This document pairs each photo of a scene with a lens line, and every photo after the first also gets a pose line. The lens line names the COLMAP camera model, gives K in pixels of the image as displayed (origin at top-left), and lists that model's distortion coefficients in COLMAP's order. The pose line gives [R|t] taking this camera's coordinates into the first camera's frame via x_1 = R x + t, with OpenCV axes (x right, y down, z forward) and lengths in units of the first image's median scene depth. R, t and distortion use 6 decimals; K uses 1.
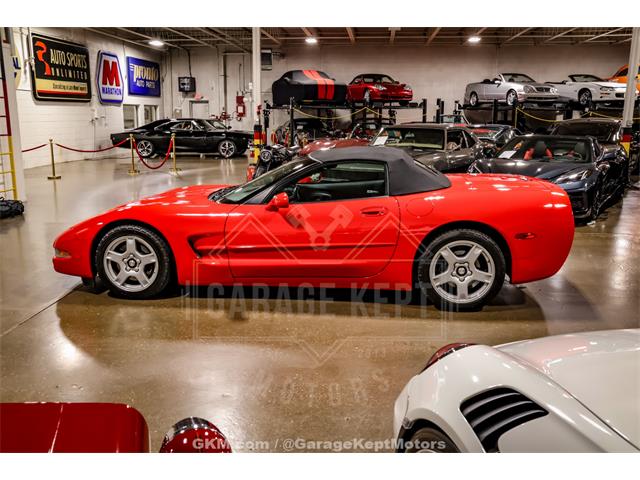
lens RADIAL K [[641.4, 0, 320.0], [0, 641.4, 240.0], [0, 0, 1]] dist [-0.149169, 0.371143]
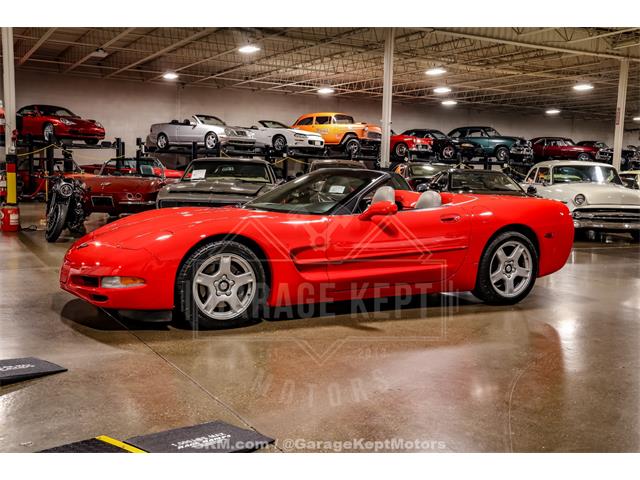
lens RADIAL K [[735.1, 0, 320.0], [0, 735.1, 240.0], [0, 0, 1]] dist [-0.002302, 0.214649]
pose [[0.816355, -0.032908, 0.576612, -0.515628], [0.089875, 0.993451, -0.070547, 0.038435], [-0.570514, 0.109414, 0.813967, 0.073652]]
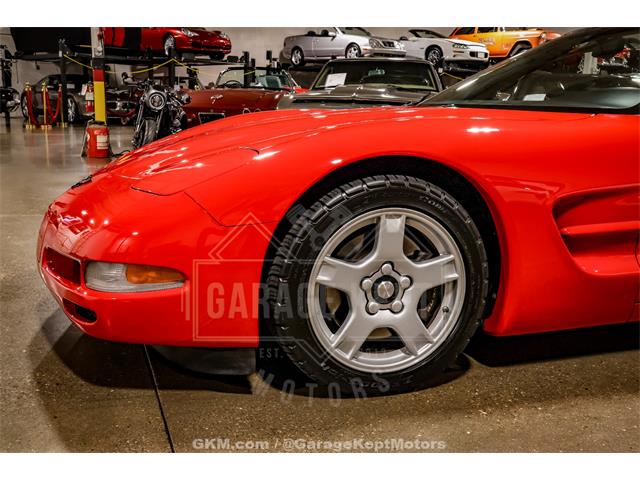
lens RADIAL K [[735.1, 0, 320.0], [0, 735.1, 240.0], [0, 0, 1]] dist [-0.002302, 0.214649]
pose [[0.910121, -0.060246, 0.409938, -0.330565], [0.063126, 0.997984, 0.006518, 0.003640], [-0.409505, 0.019946, 0.912090, 0.442926]]
